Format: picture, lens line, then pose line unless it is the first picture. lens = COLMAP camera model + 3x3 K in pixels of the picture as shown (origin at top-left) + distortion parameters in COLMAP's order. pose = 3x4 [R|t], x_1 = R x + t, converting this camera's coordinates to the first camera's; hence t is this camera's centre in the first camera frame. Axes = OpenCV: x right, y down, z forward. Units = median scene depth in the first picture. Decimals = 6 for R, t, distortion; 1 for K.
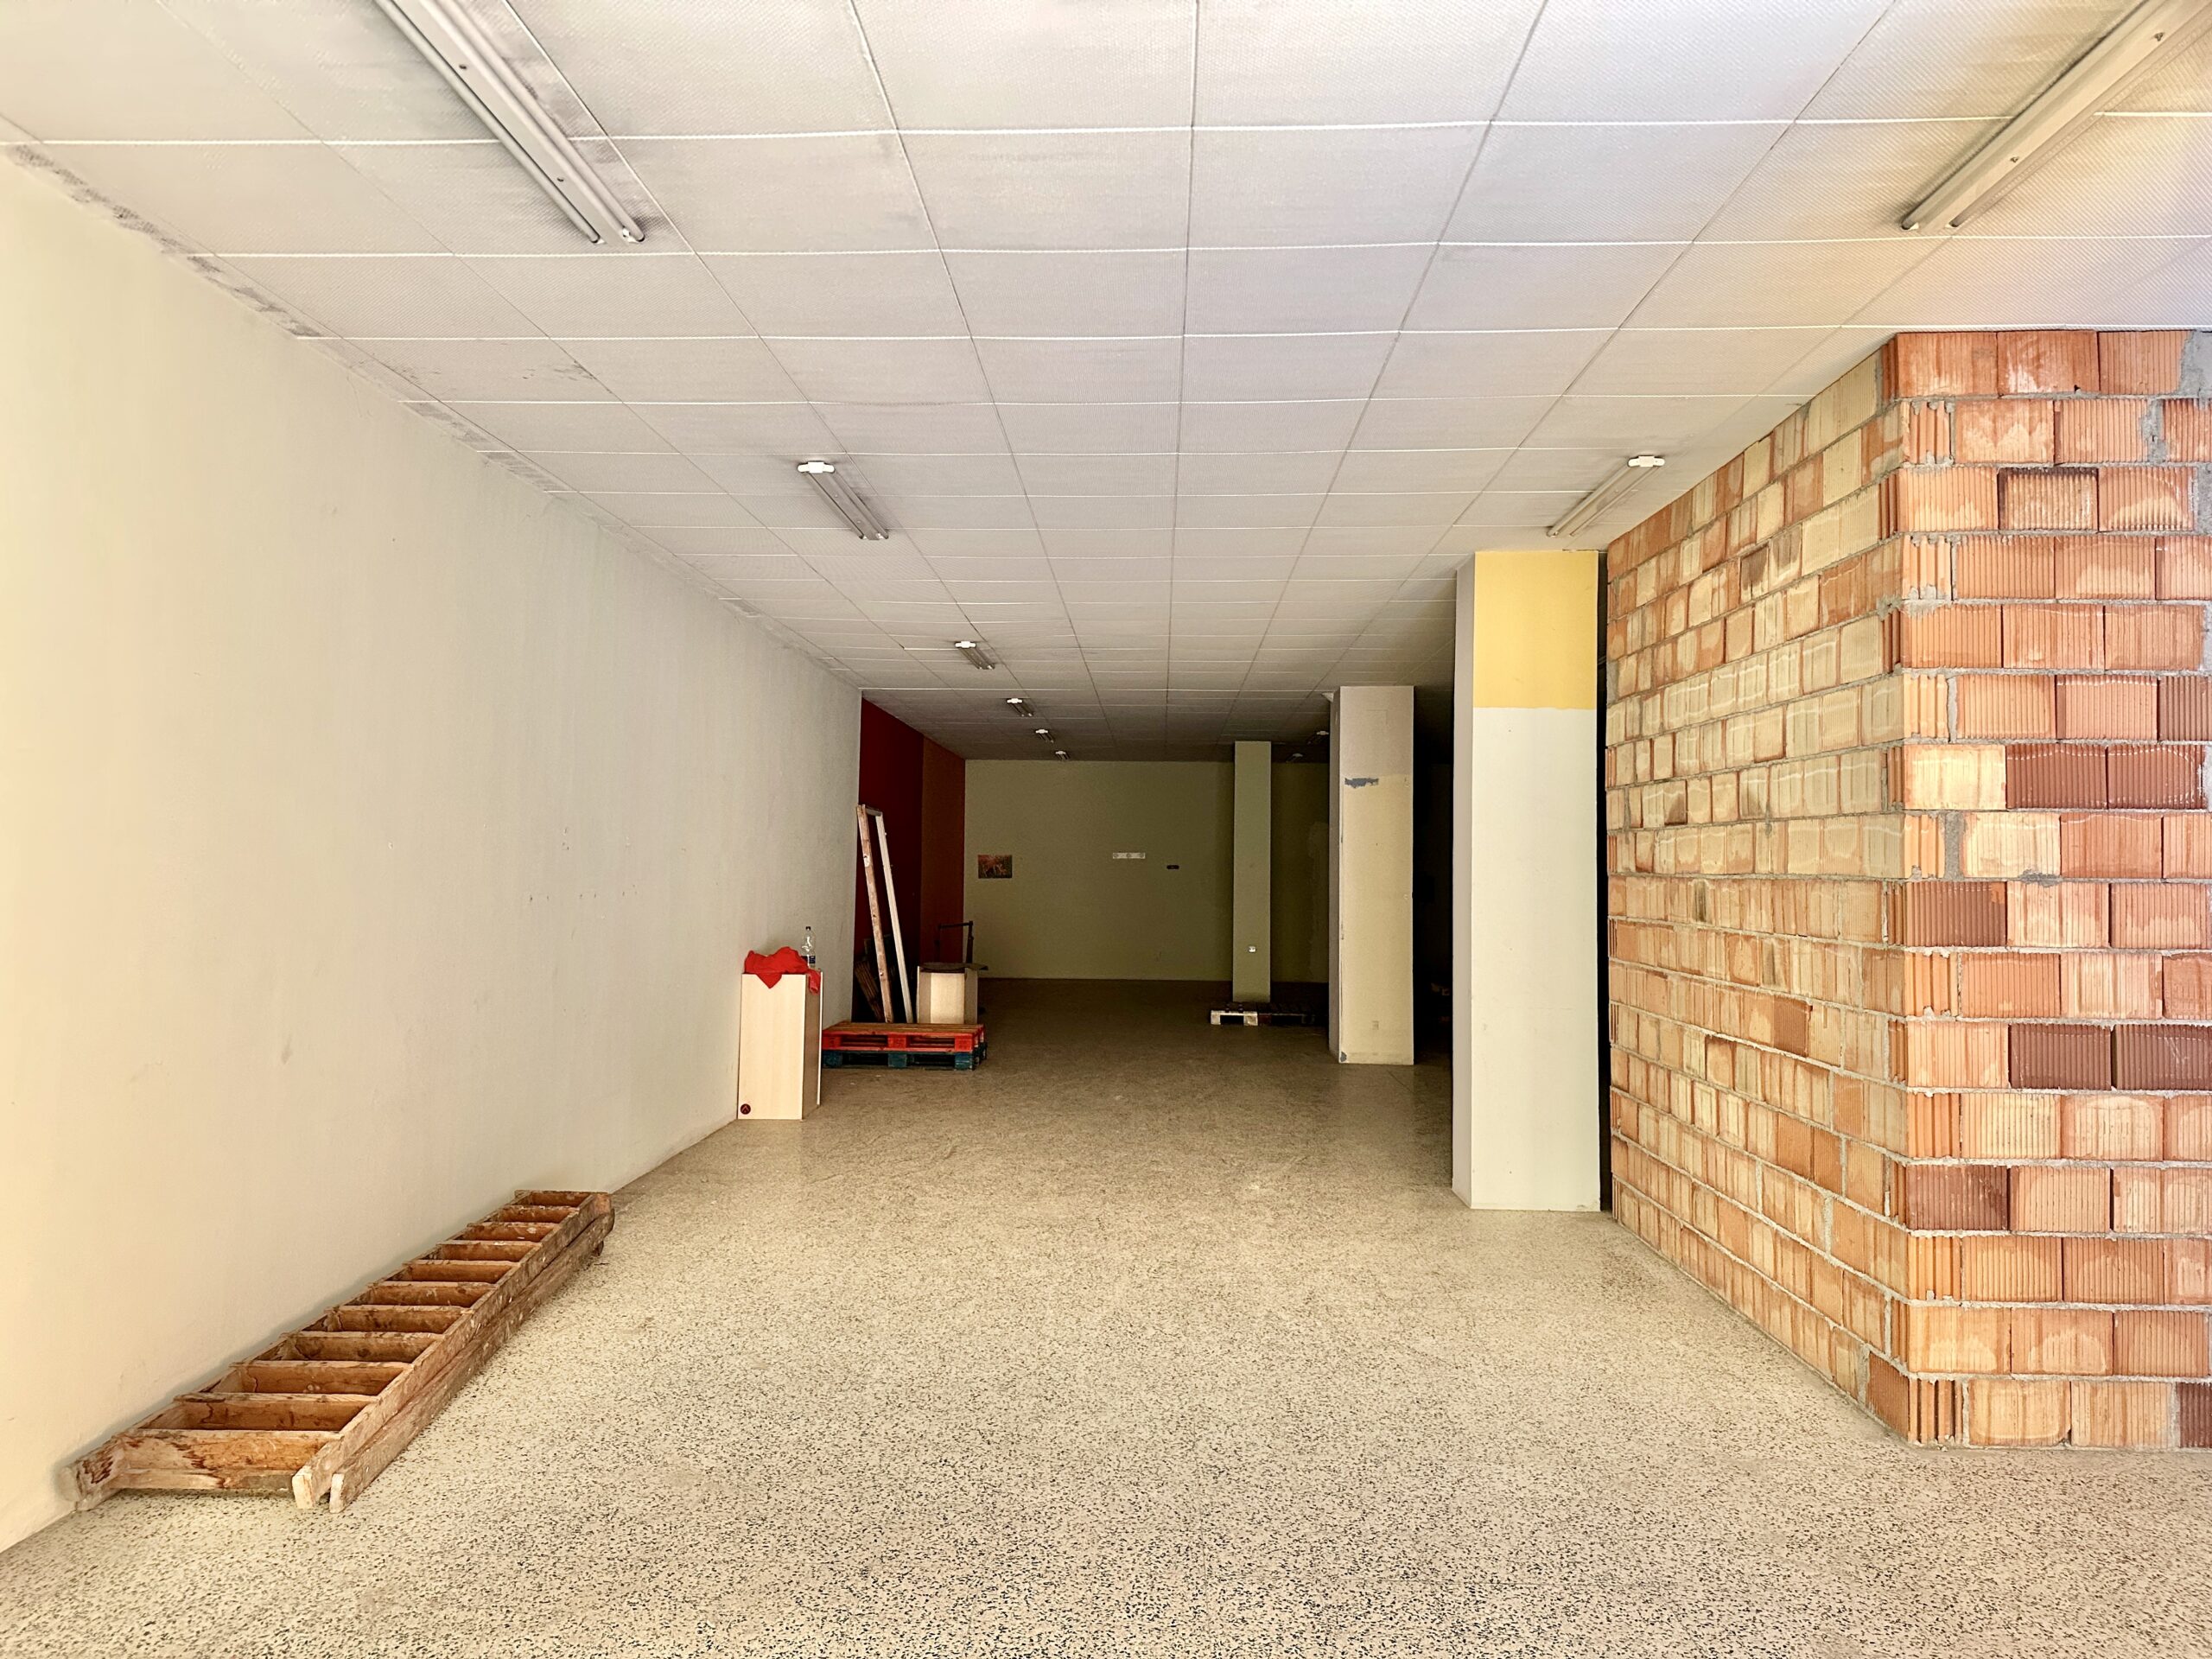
lens RADIAL K [[1546.0, 0, 1099.2], [0, 1546.0, 823.1], [0, 0, 1]] dist [0.042944, -0.052942]
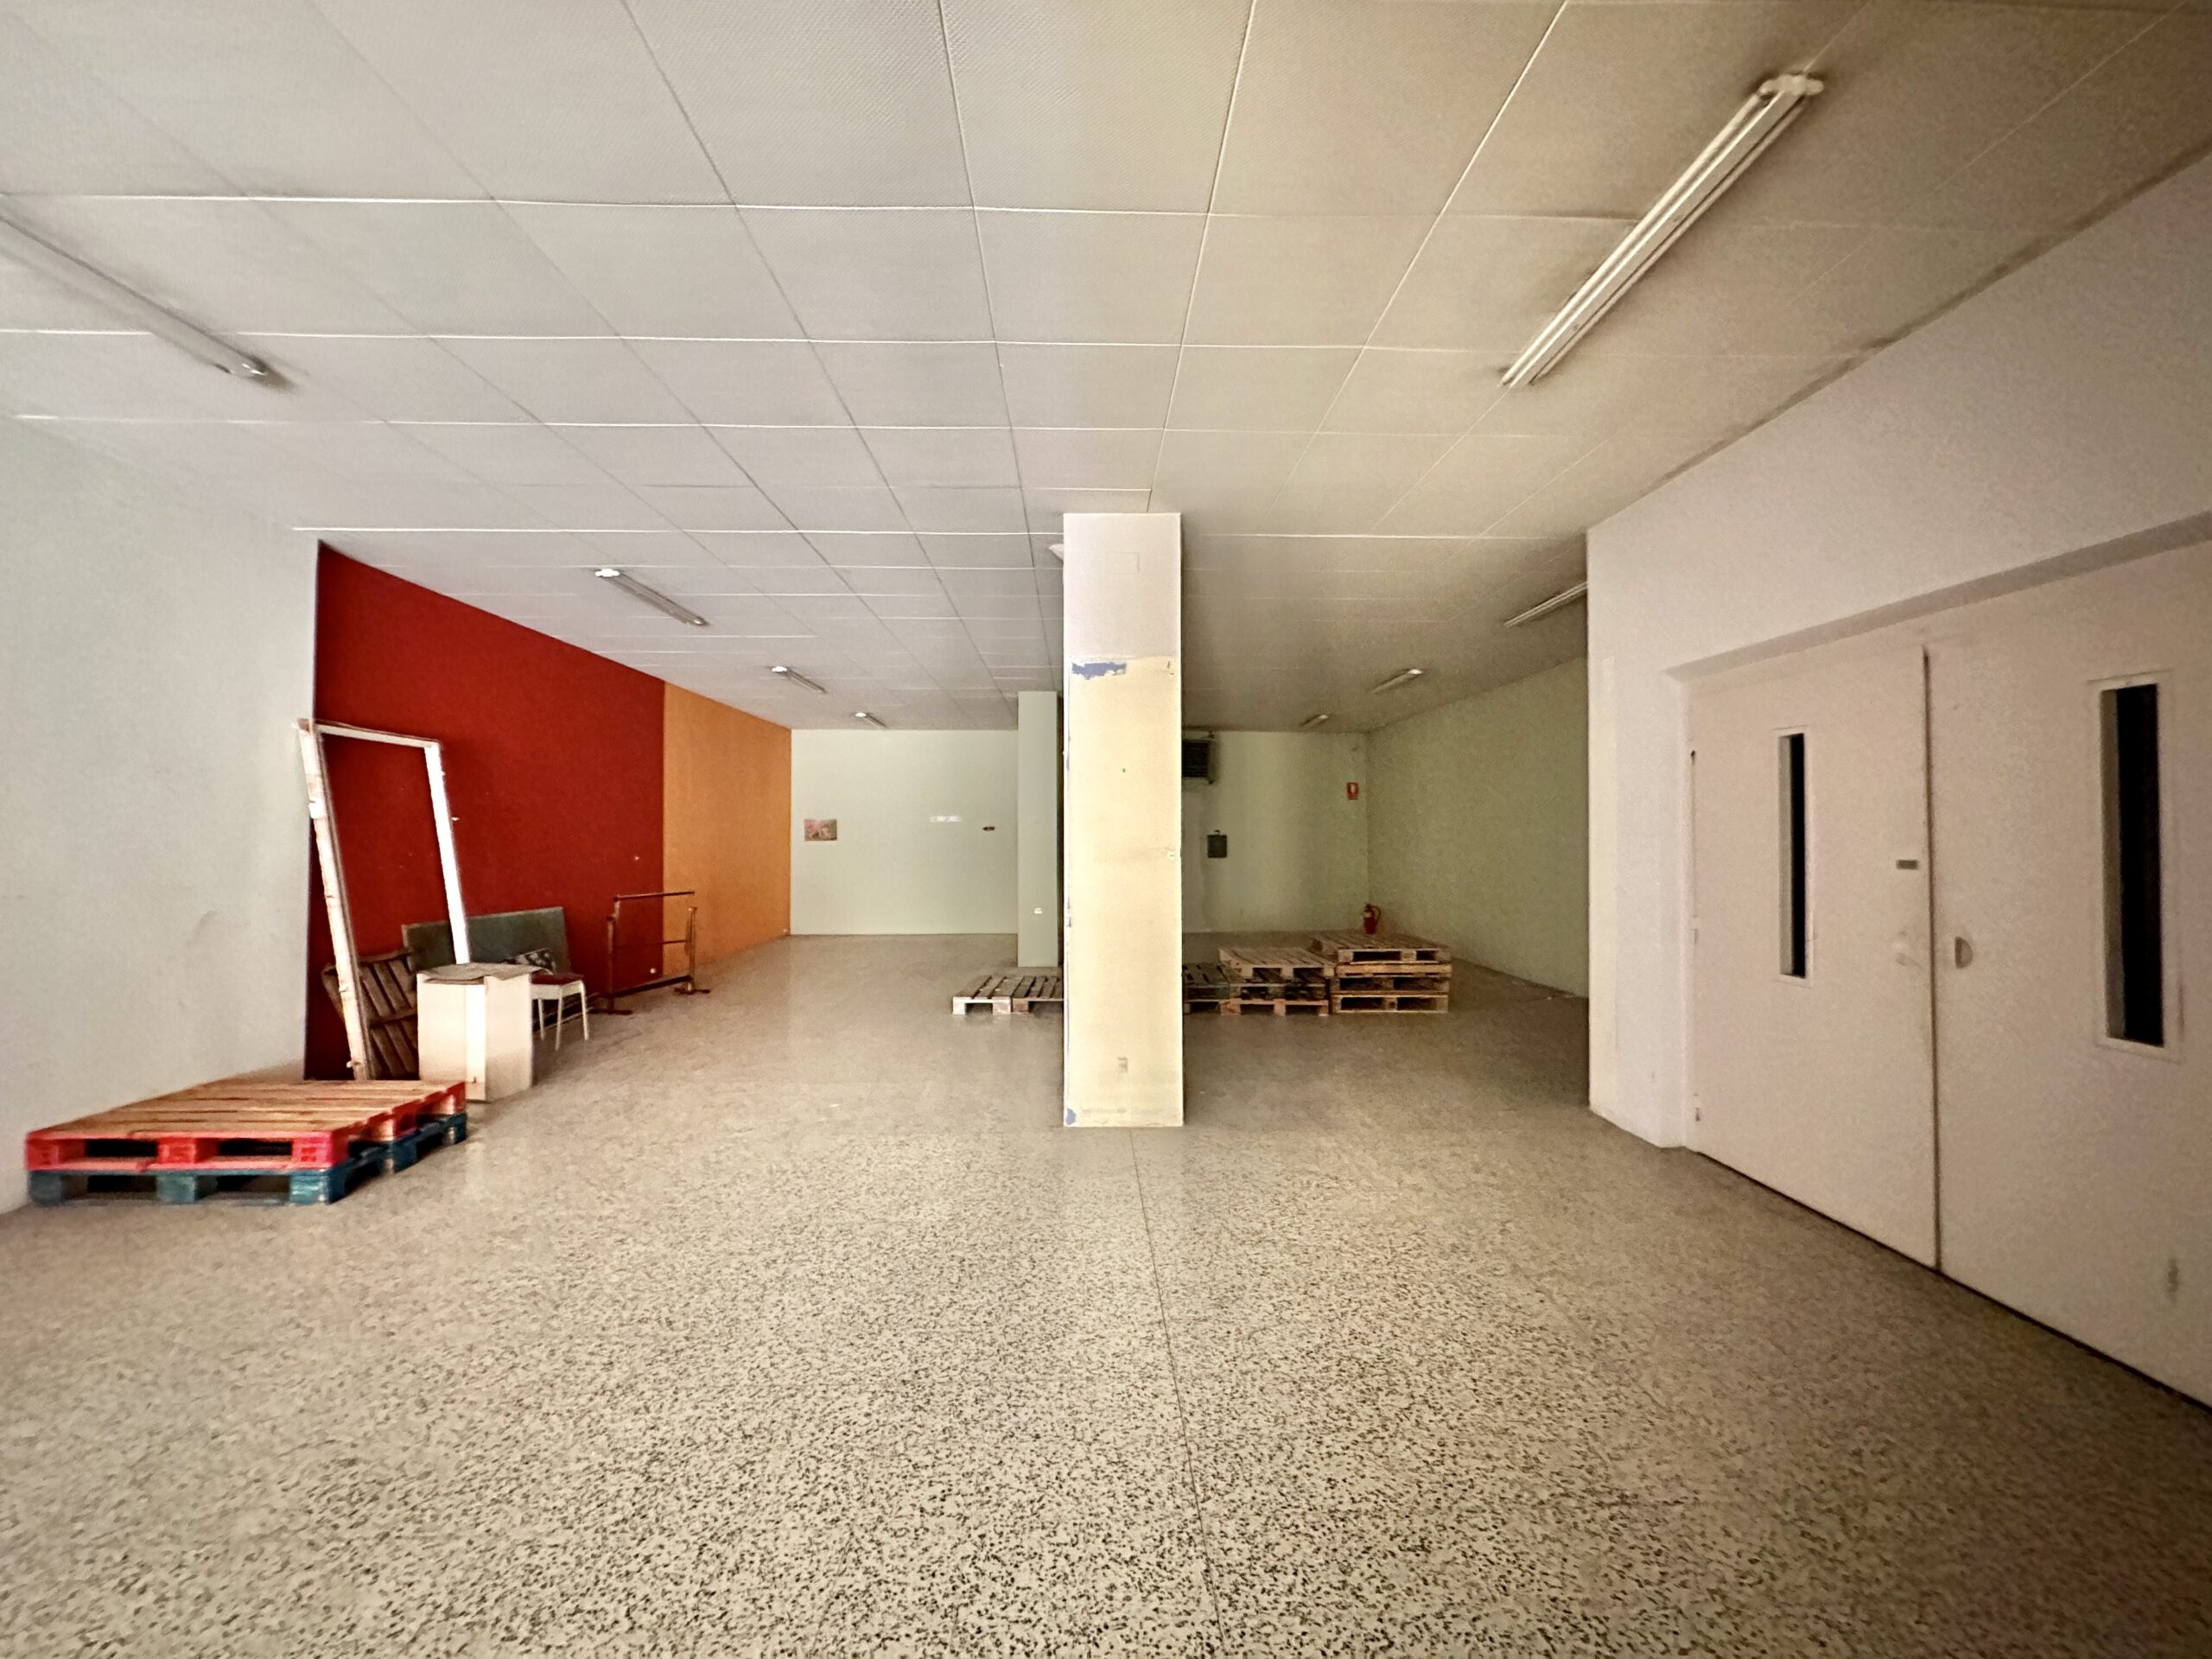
lens RADIAL K [[886.4, 0, 1108.7], [0, 886.4, 835.9], [0, 0, 1]] dist [-0.003648, 0.001087]
pose [[0.997076, -0.009778, 0.075783, 0.119498], [0.007726, 0.999597, 0.027314, 0.024249], [-0.076019, -0.026648, 0.996750, 0.530564]]
